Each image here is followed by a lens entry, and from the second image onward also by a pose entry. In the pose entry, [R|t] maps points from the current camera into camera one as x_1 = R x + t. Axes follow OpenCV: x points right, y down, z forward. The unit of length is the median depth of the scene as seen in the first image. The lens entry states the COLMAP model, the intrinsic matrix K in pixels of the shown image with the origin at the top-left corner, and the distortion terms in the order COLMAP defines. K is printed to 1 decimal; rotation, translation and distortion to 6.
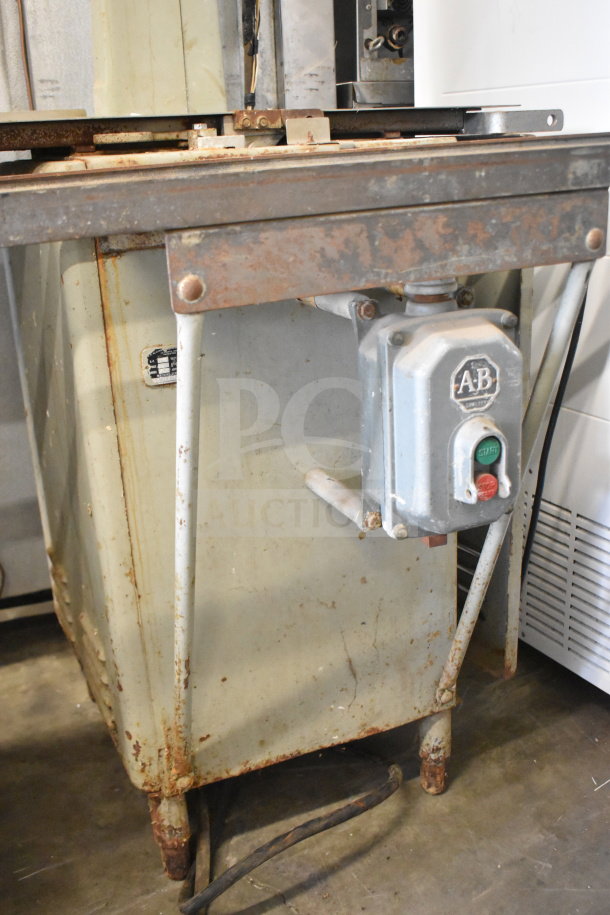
lens RADIAL K [[950.8, 0, 290.0], [0, 950.8, 458.9], [0, 0, 1]] dist [-0.077565, 0.000000]
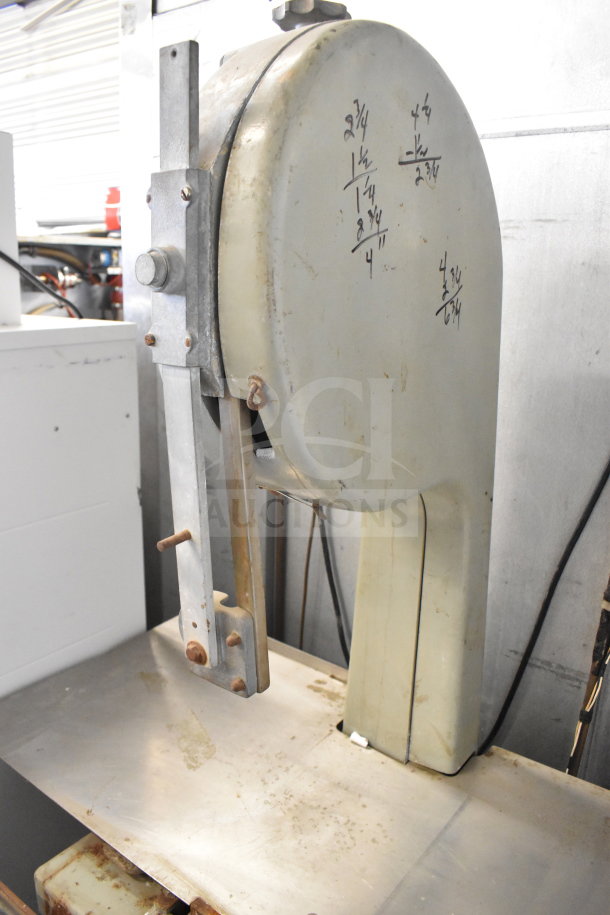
lens RADIAL K [[710.7, 0, 302.3], [0, 710.7, 462.4], [0, 0, 1]] dist [-0.101074, 0.018936]
pose [[0.492612, 0.277444, -0.824838, 0.387458], [-0.333826, 0.935555, 0.115317, -0.777457], [0.803675, 0.218546, 0.553484, 0.501806]]
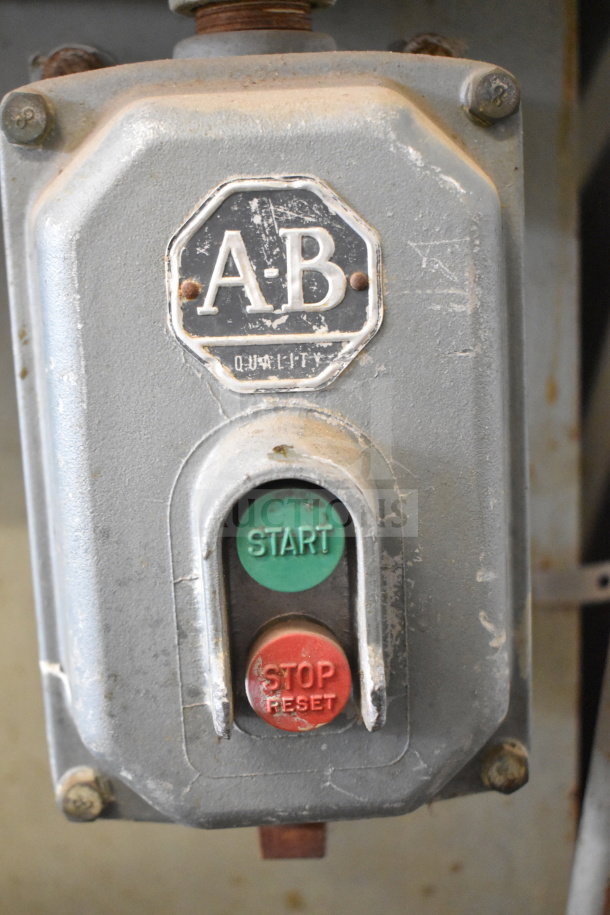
lens RADIAL K [[1315.1, 0, 306.2], [0, 1315.1, 454.9], [0, 0, 1]] dist [-0.014229, 0.000000]
pose [[0.945496, 0.077654, -0.316240, 0.229857], [-0.116042, 0.987742, -0.104400, 0.004360], [0.304257, 0.135407, 0.942917, 0.464024]]
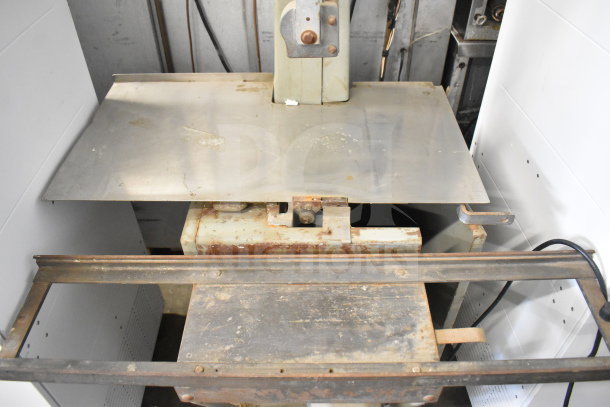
lens RADIAL K [[473.8, 0, 302.3], [0, 473.8, 197.8], [0, 0, 1]] dist [-0.101074, 0.018936]
pose [[0.912734, 0.295910, -0.281698, 0.170223], [-0.161745, 0.894884, 0.415958, -0.622827], [0.375173, -0.334096, 0.864653, 0.210153]]
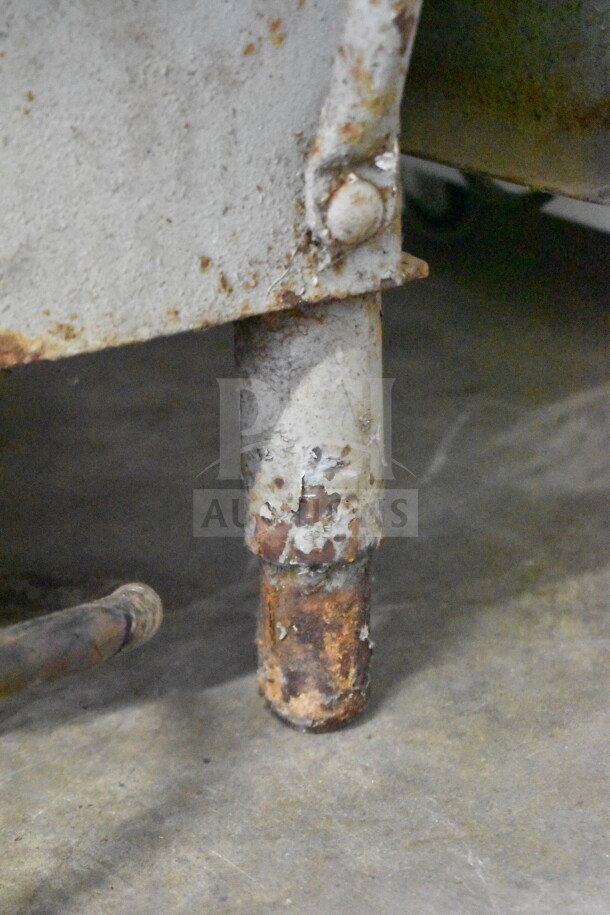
lens RADIAL K [[2128.6, 0, 304.7], [0, 2128.6, 457.1], [0, 0, 1]] dist [-0.018964, 0.000000]
pose [[0.994399, -0.014162, 0.104742, 0.109395], [0.007487, 0.997931, 0.063853, 0.290039], [-0.105430, -0.062711, 0.992447, 0.552487]]
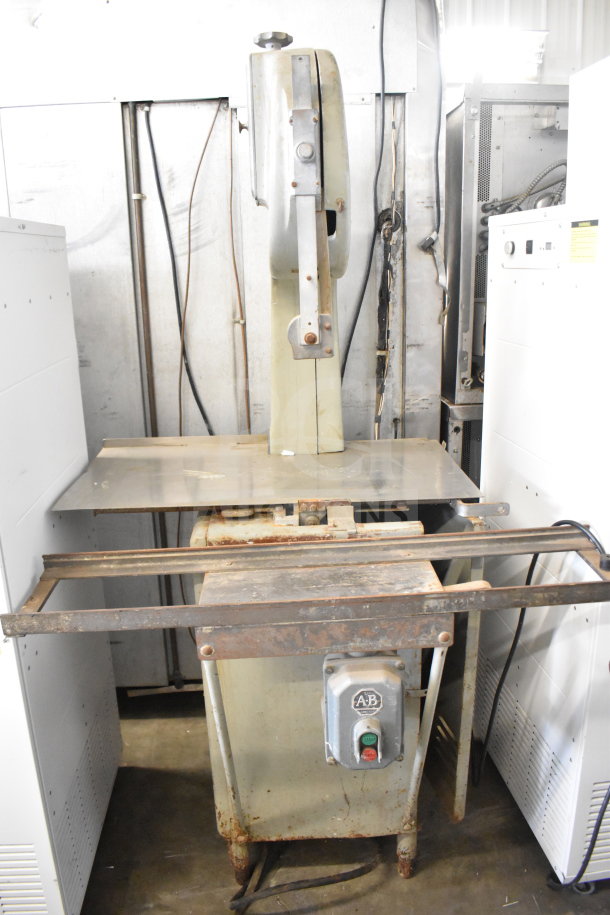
lens RADIAL K [[710.7, 0, 290.4], [0, 710.7, 460.4], [0, 0, 1]] dist [-0.101074, 0.018936]
pose [[0.927951, 0.118926, -0.353219, 0.342209], [-0.133297, 0.990938, -0.016545, -0.356806], [0.348051, 0.062436, 0.935394, -0.259318]]
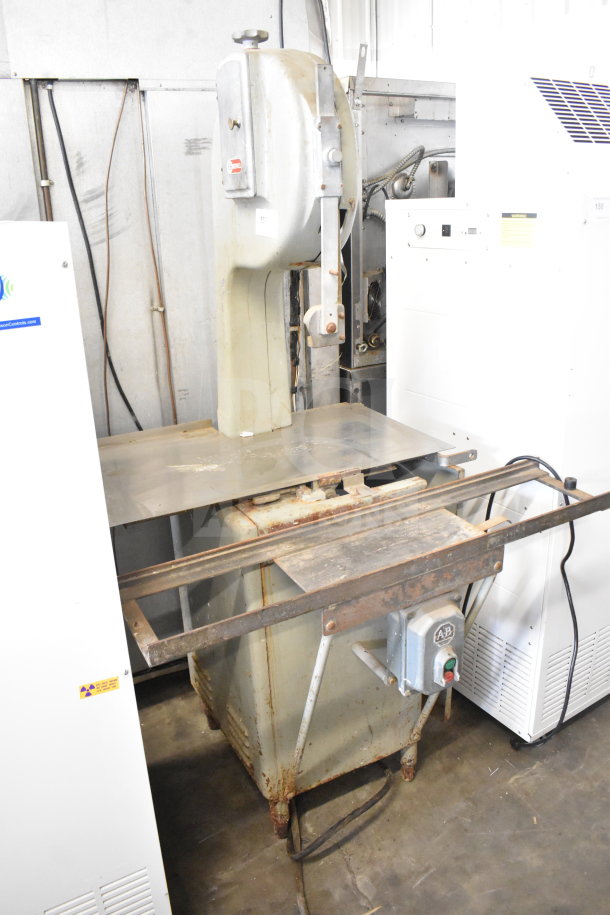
lens RADIAL K [[710.7, 0, 290.1], [0, 710.7, 459.3], [0, 0, 1]] dist [-0.101074, 0.018936]
pose [[0.997649, -0.020644, 0.065345, -0.183435], [0.019234, 0.999570, 0.022133, -0.372928], [-0.065774, -0.020824, 0.997617, -0.420779]]
